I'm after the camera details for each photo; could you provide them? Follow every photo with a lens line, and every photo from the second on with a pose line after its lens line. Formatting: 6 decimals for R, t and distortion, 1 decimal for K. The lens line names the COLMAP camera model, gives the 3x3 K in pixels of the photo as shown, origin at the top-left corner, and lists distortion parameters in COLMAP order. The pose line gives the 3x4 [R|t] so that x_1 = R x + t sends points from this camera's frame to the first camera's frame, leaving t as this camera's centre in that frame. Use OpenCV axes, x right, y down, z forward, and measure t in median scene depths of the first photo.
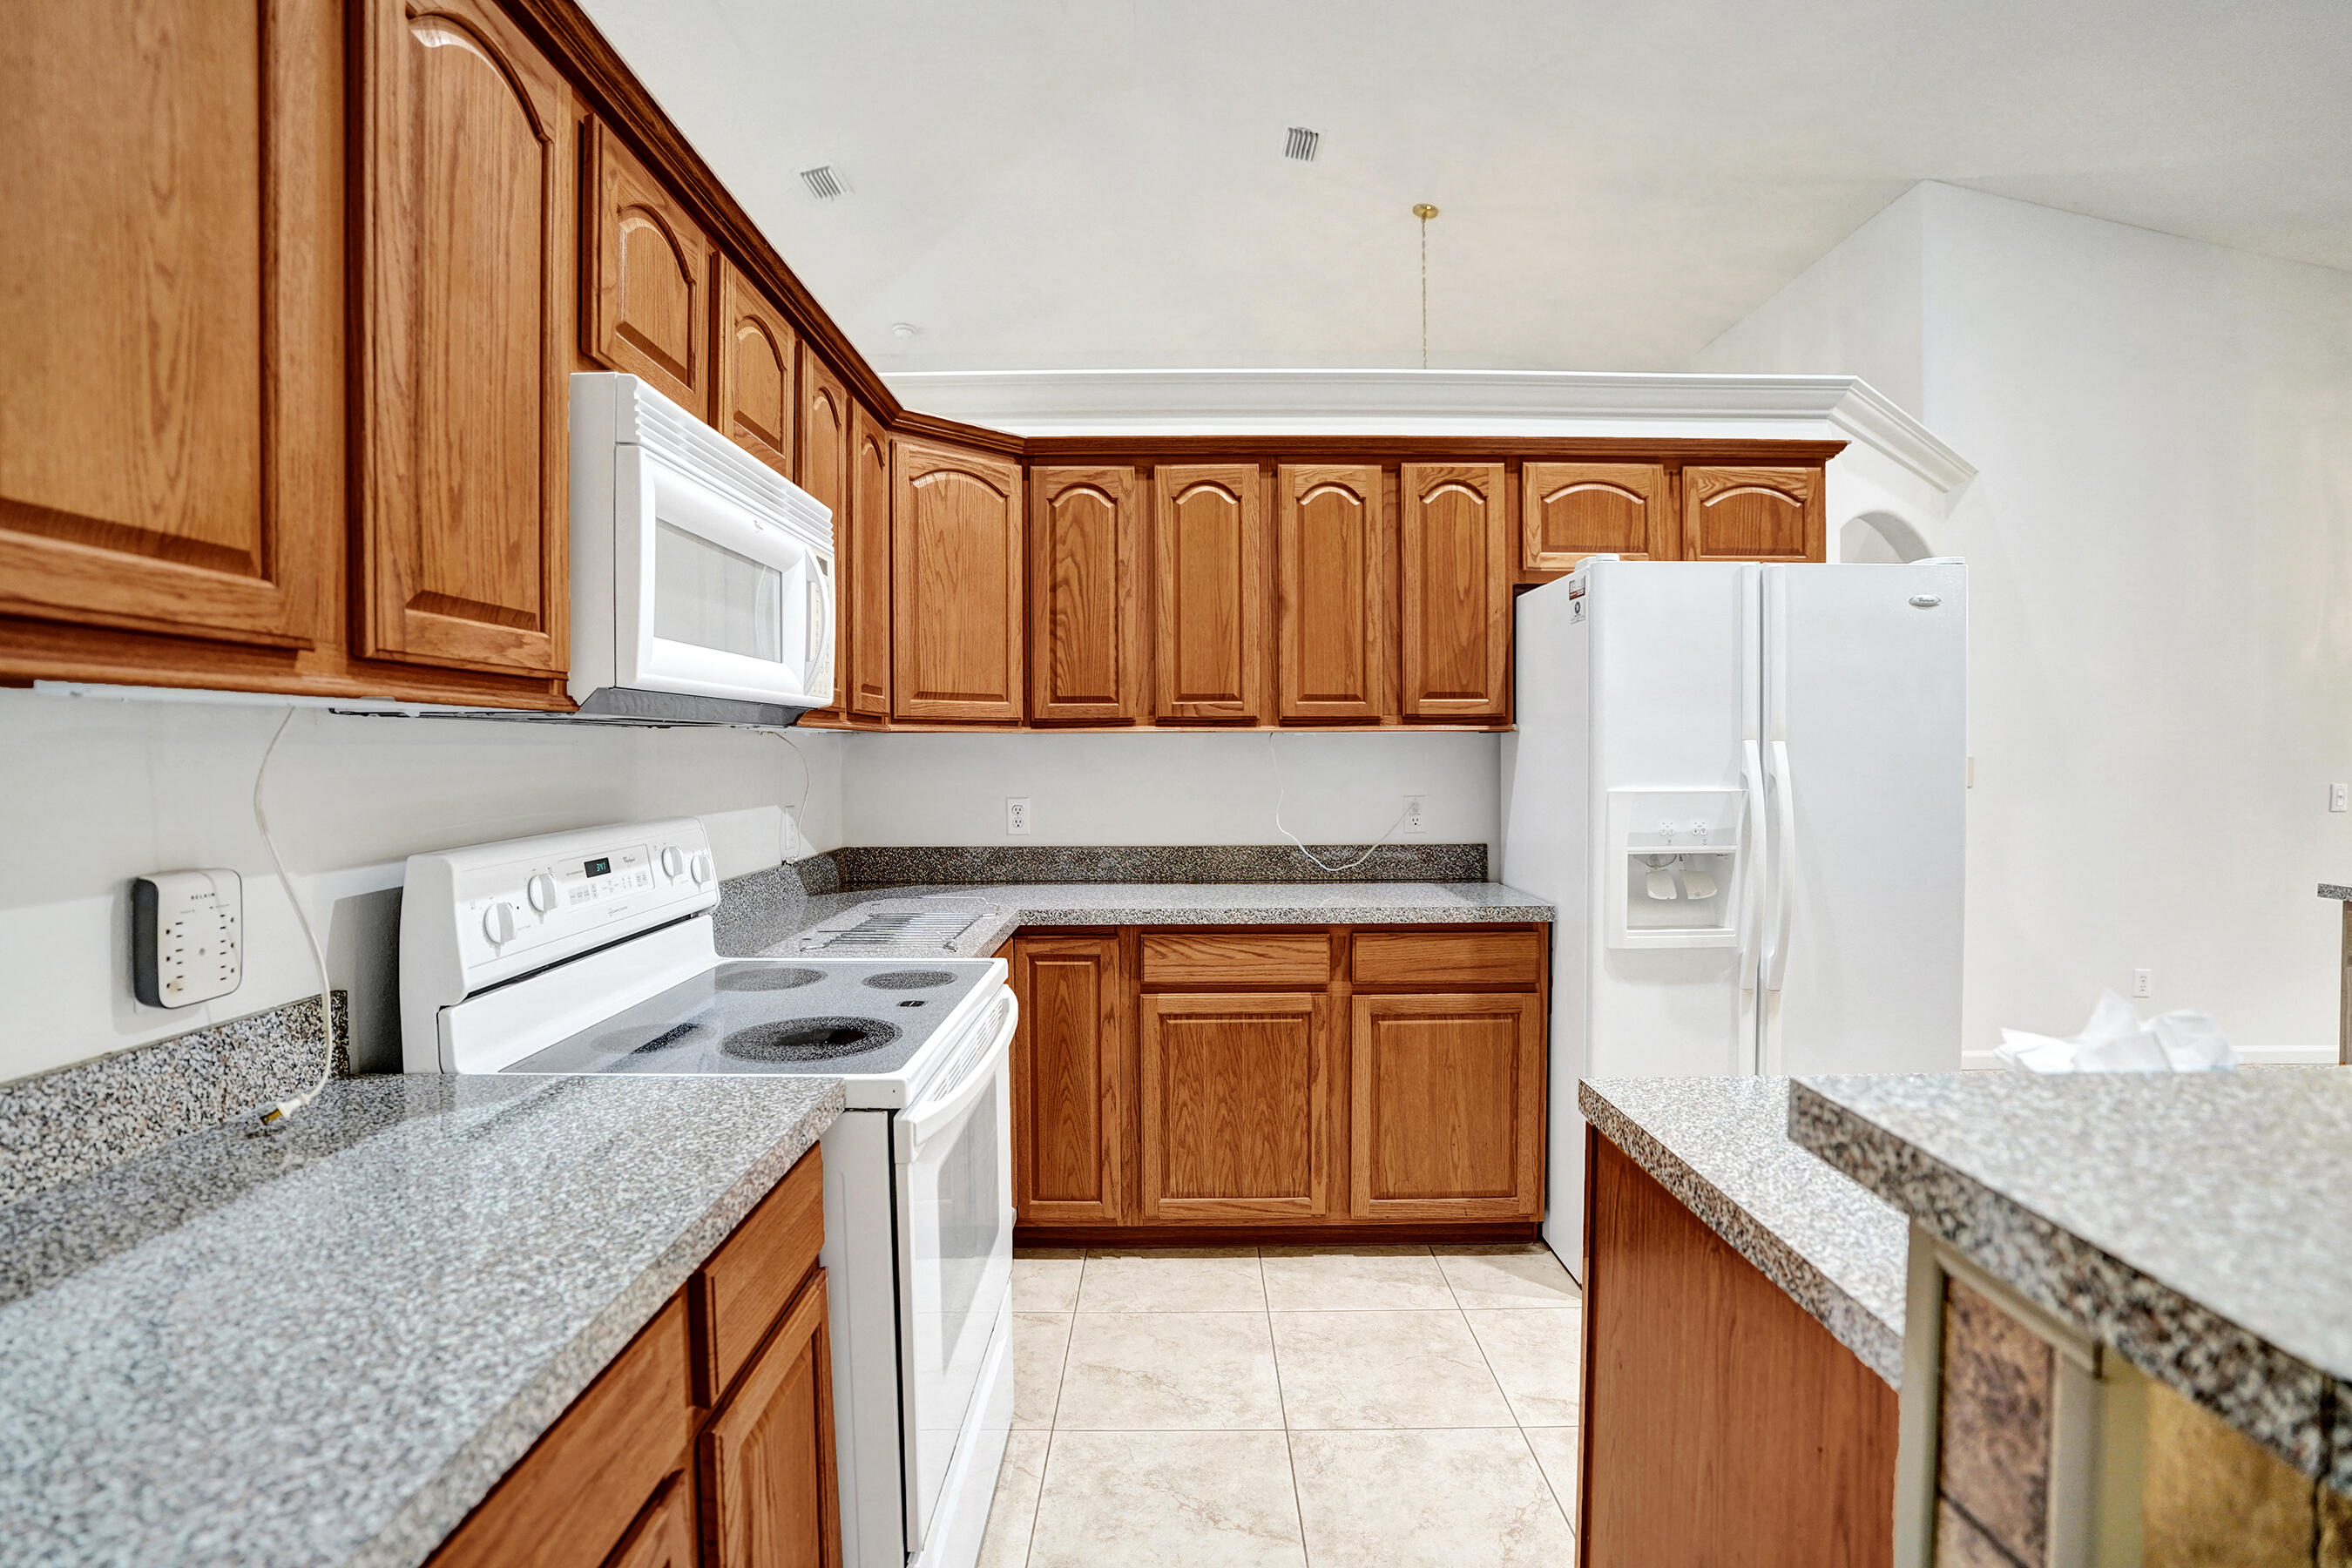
lens RADIAL K [[1077.4, 0, 1174.5], [0, 1077.4, 778.8], [0, 0, 1]] dist [-0.069992, 0.024542]
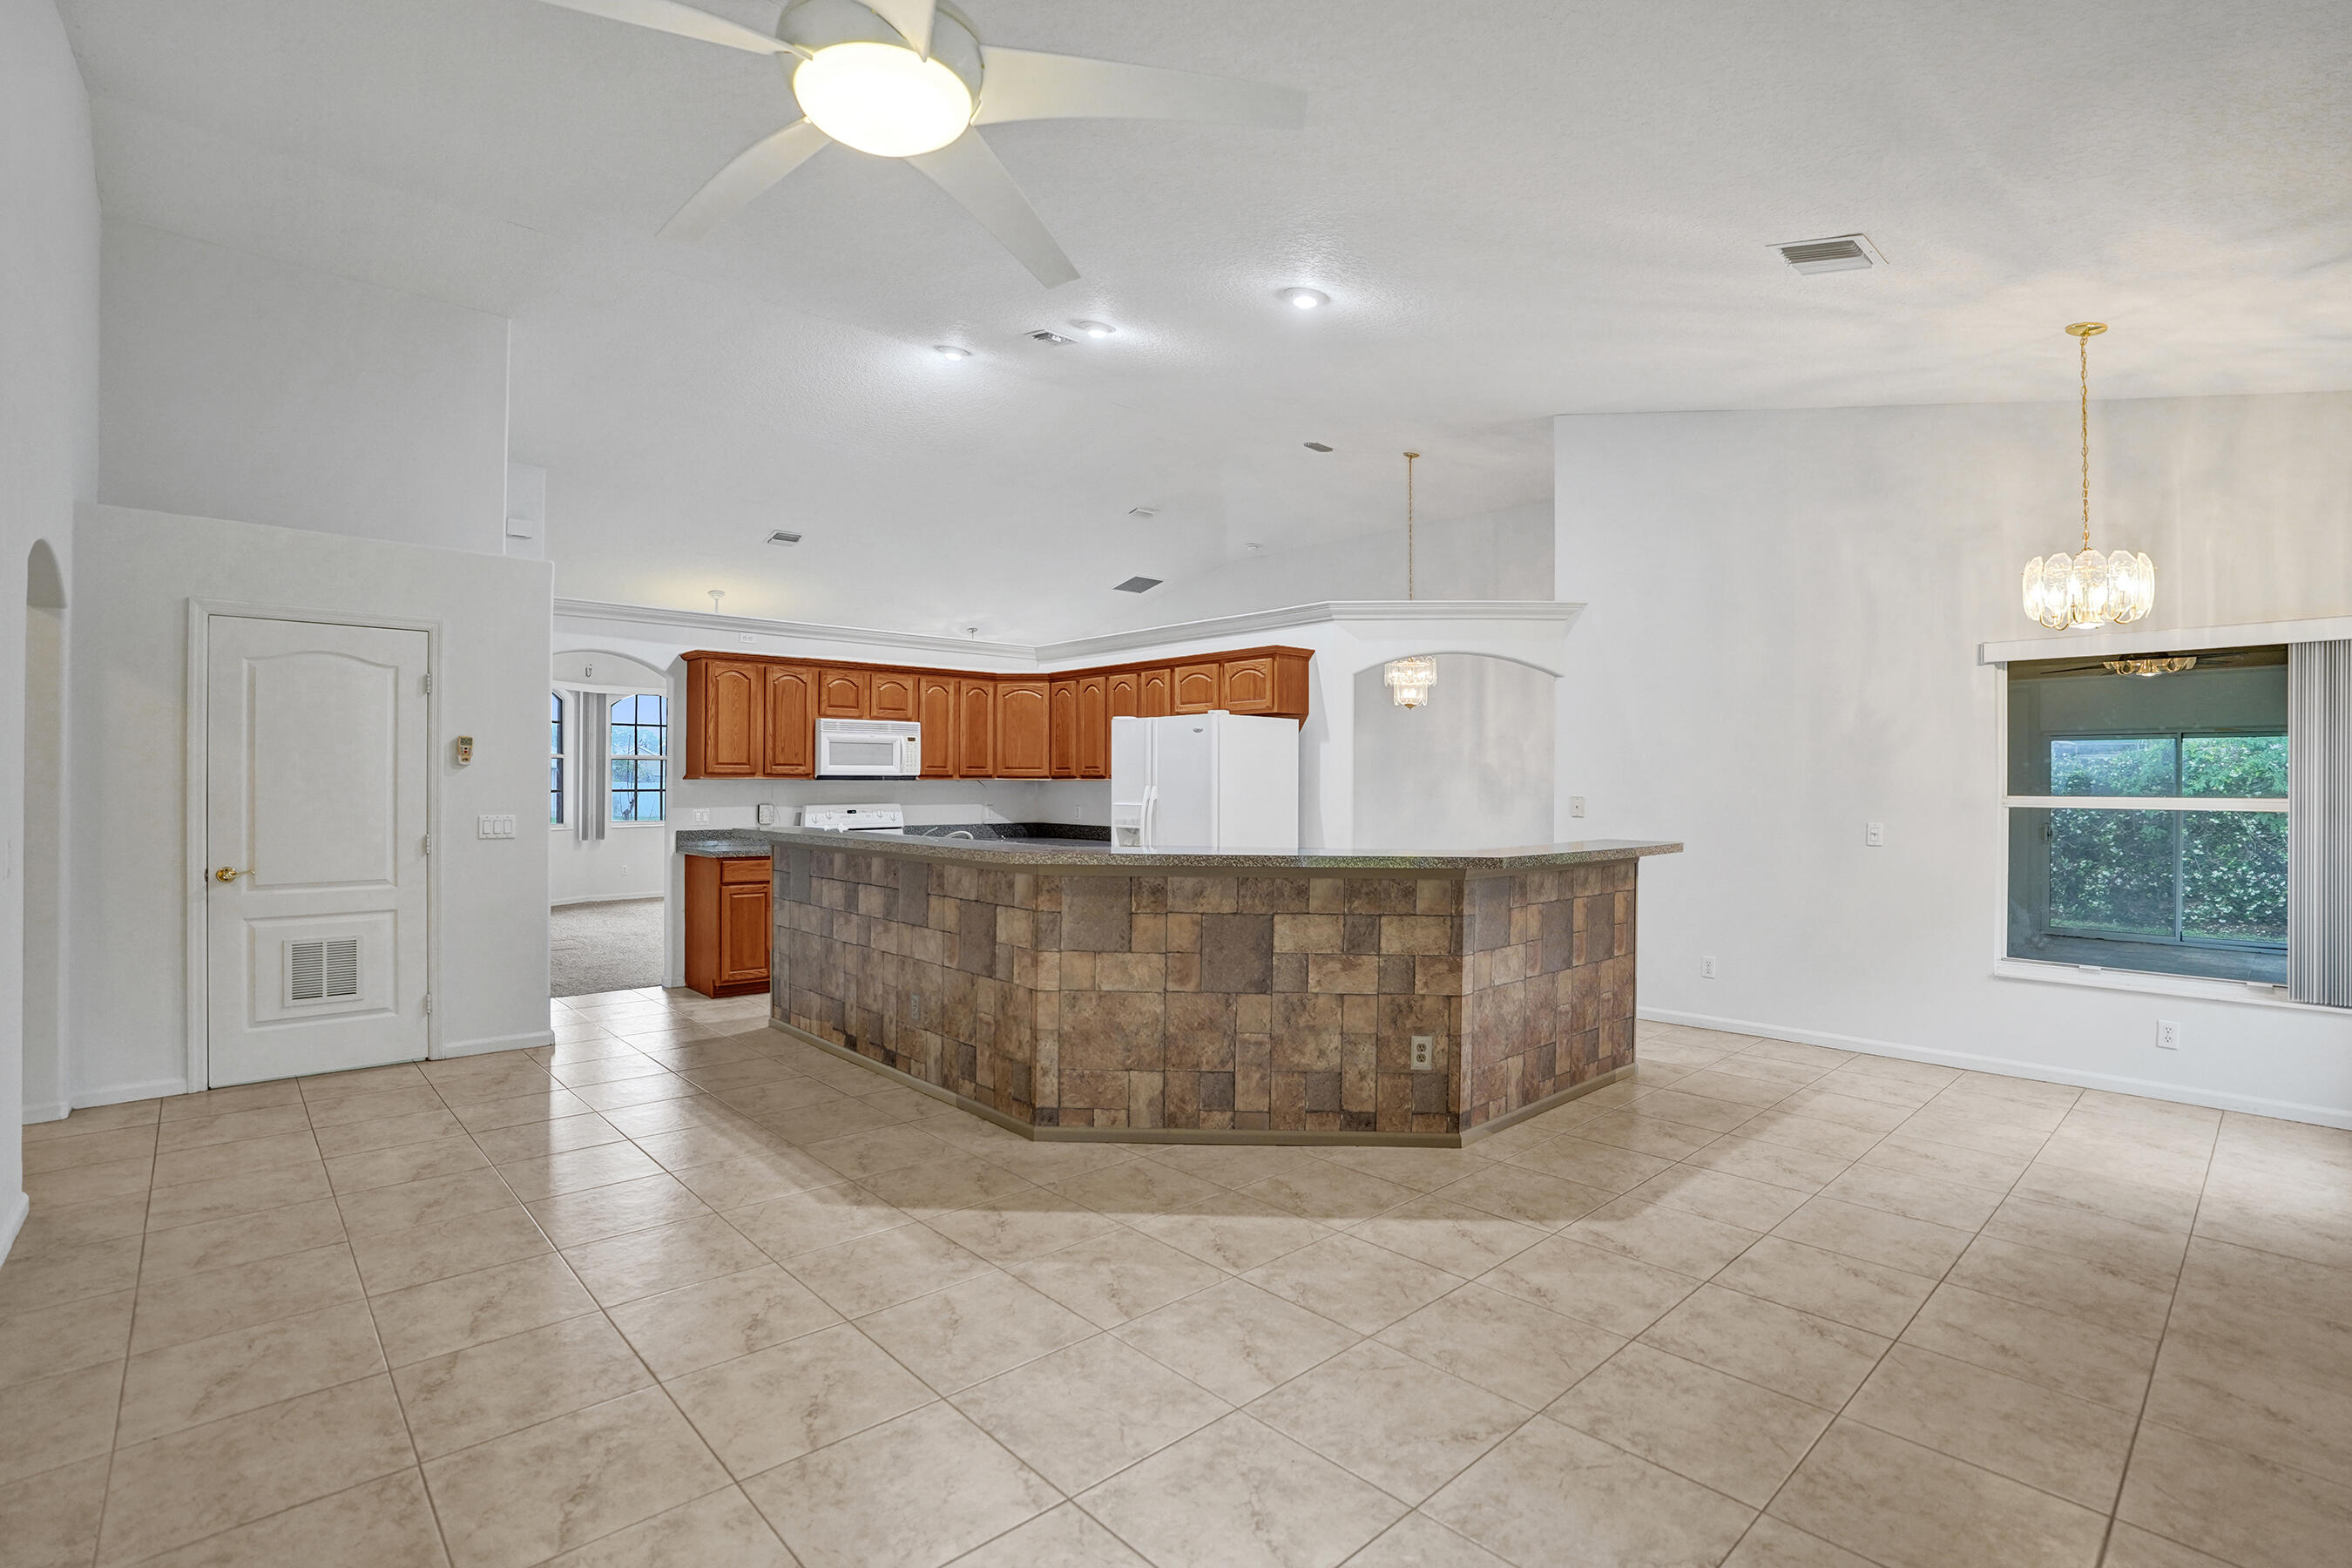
lens RADIAL K [[1077.4, 0, 1174.5], [0, 1077.4, 778.8], [0, 0, 1]] dist [-0.069992, 0.024542]
pose [[0.680478, 0.003596, -0.732759, 2.196266], [-0.026083, 0.999473, -0.019317, -0.003103], [0.732304, 0.032257, 0.680214, -0.657712]]
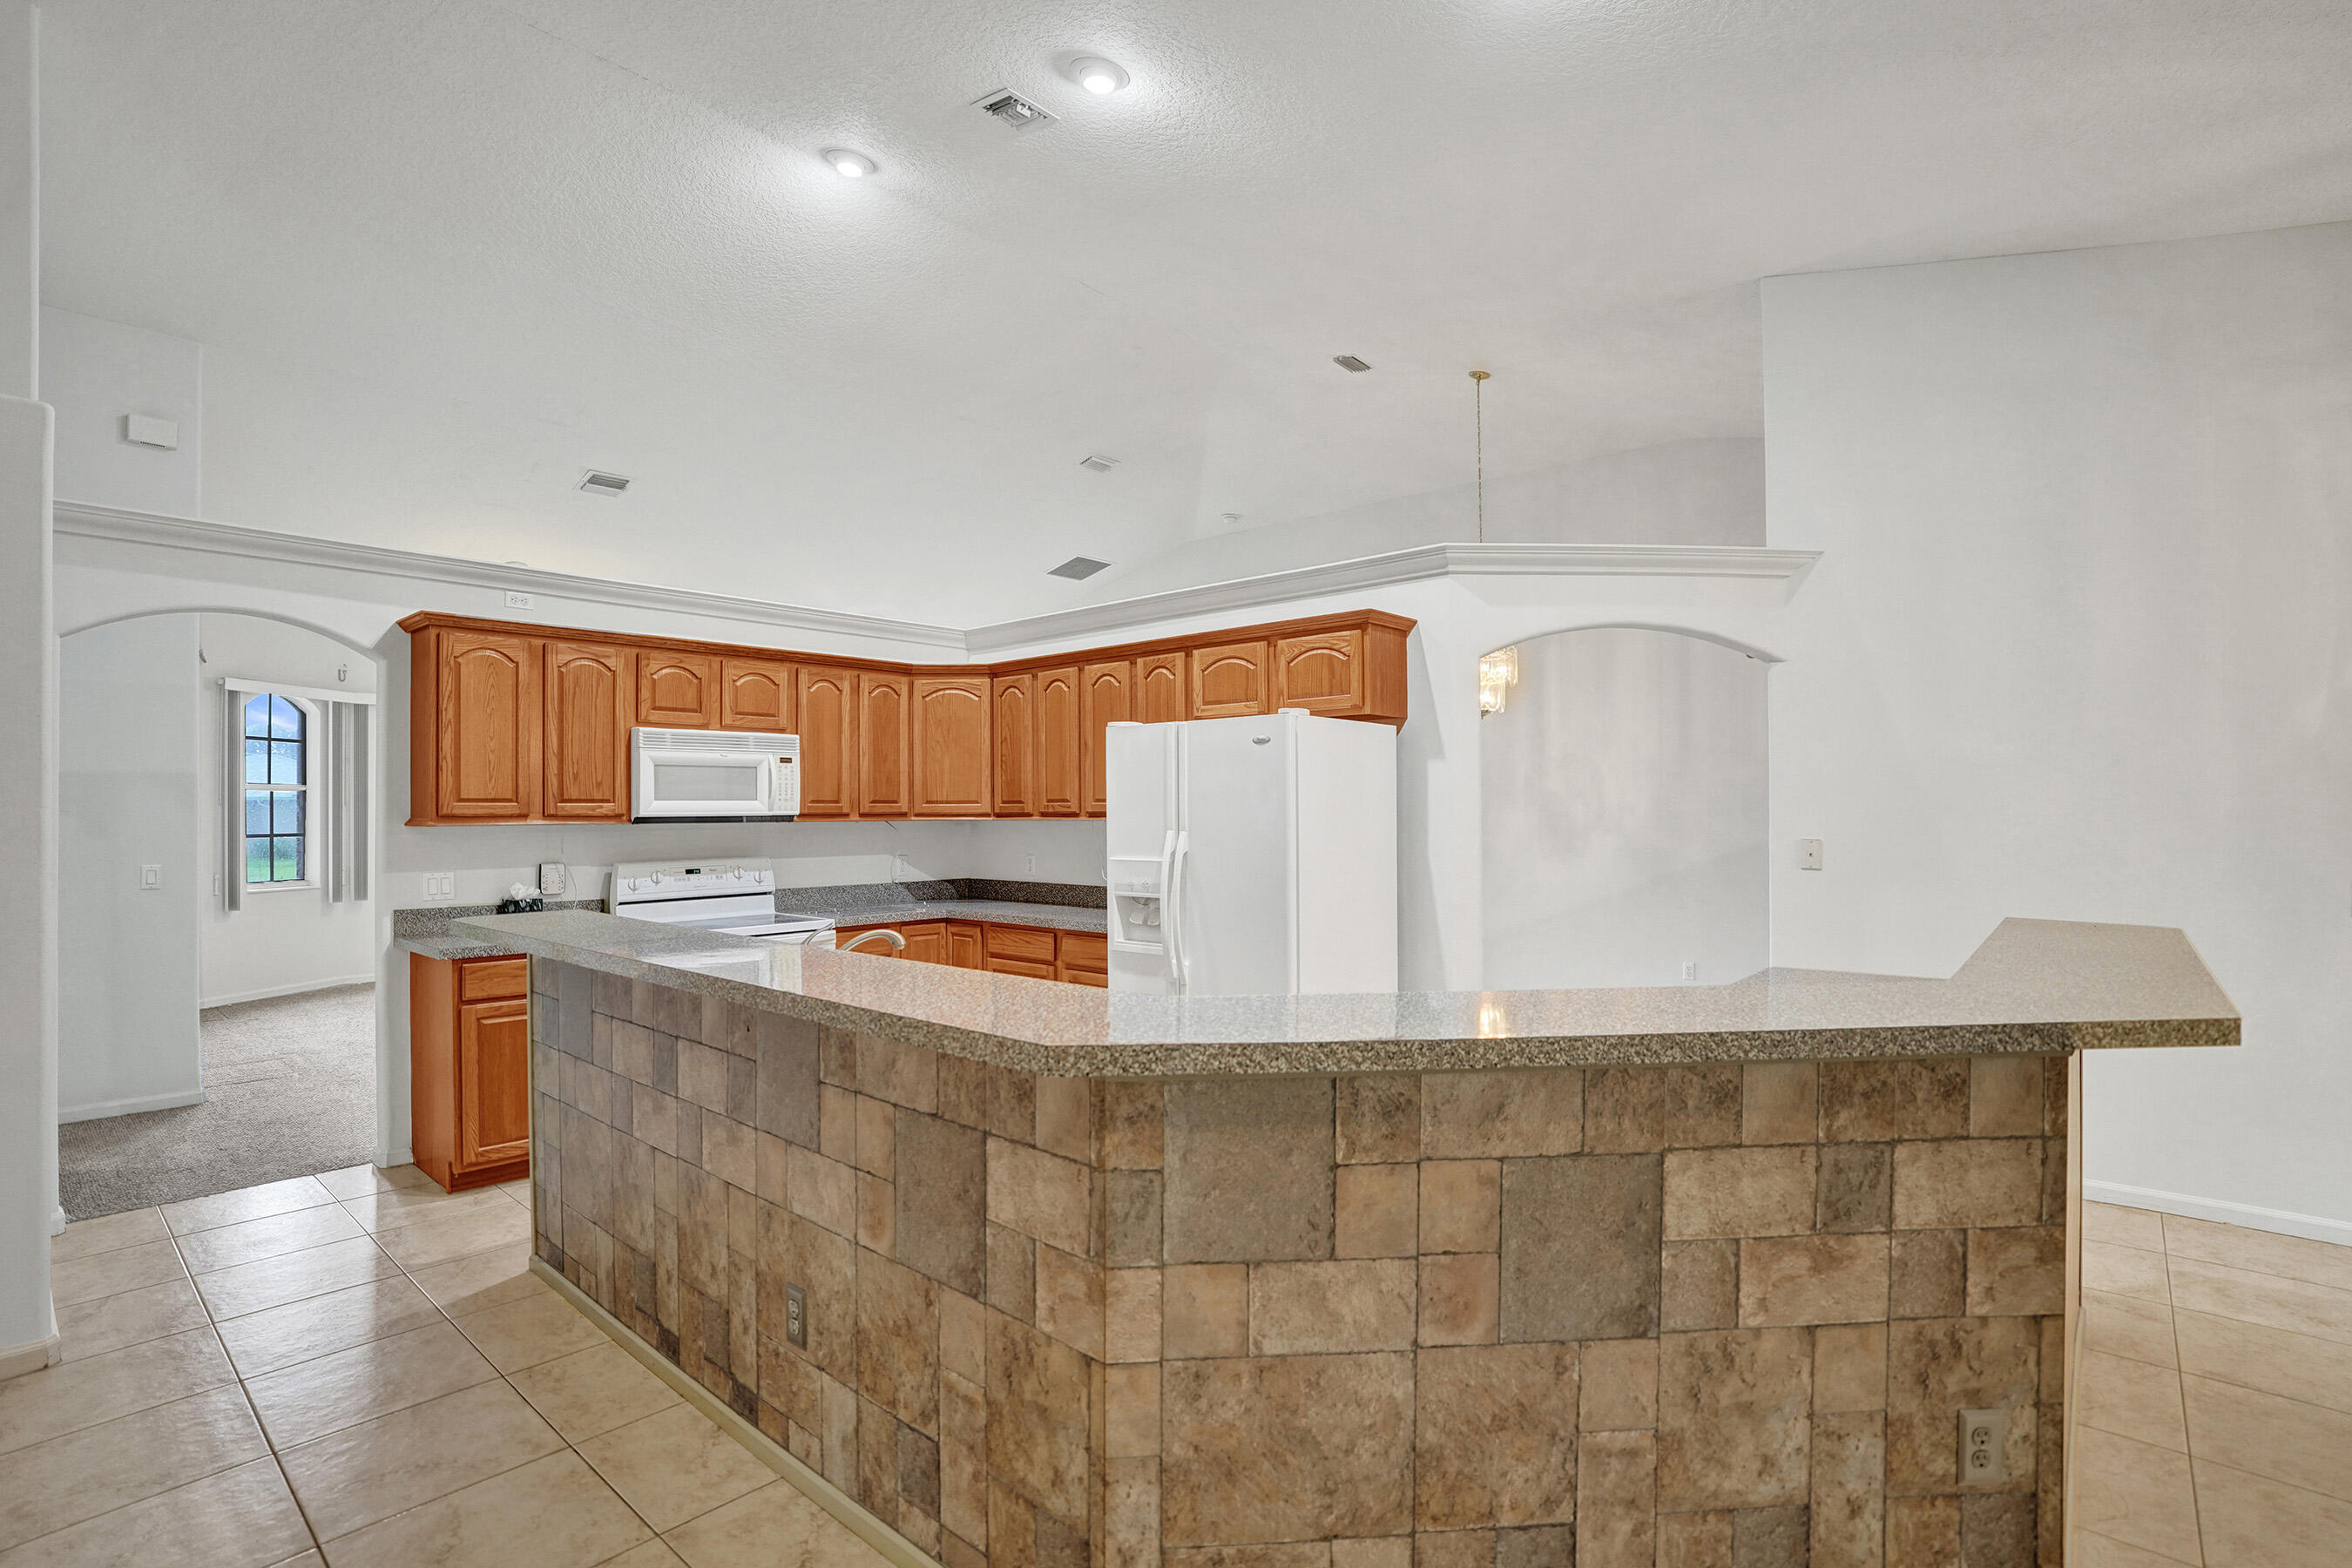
lens RADIAL K [[1075.4, 0, 1180.5], [0, 1075.4, 800.5], [0, 0, 1]] dist [-0.068354, 0.027996]
pose [[0.756597, -0.006203, -0.653852, 1.423471], [-0.014507, 0.999550, -0.026269, -0.033395], [0.653721, 0.029361, 0.756166, -0.219379]]
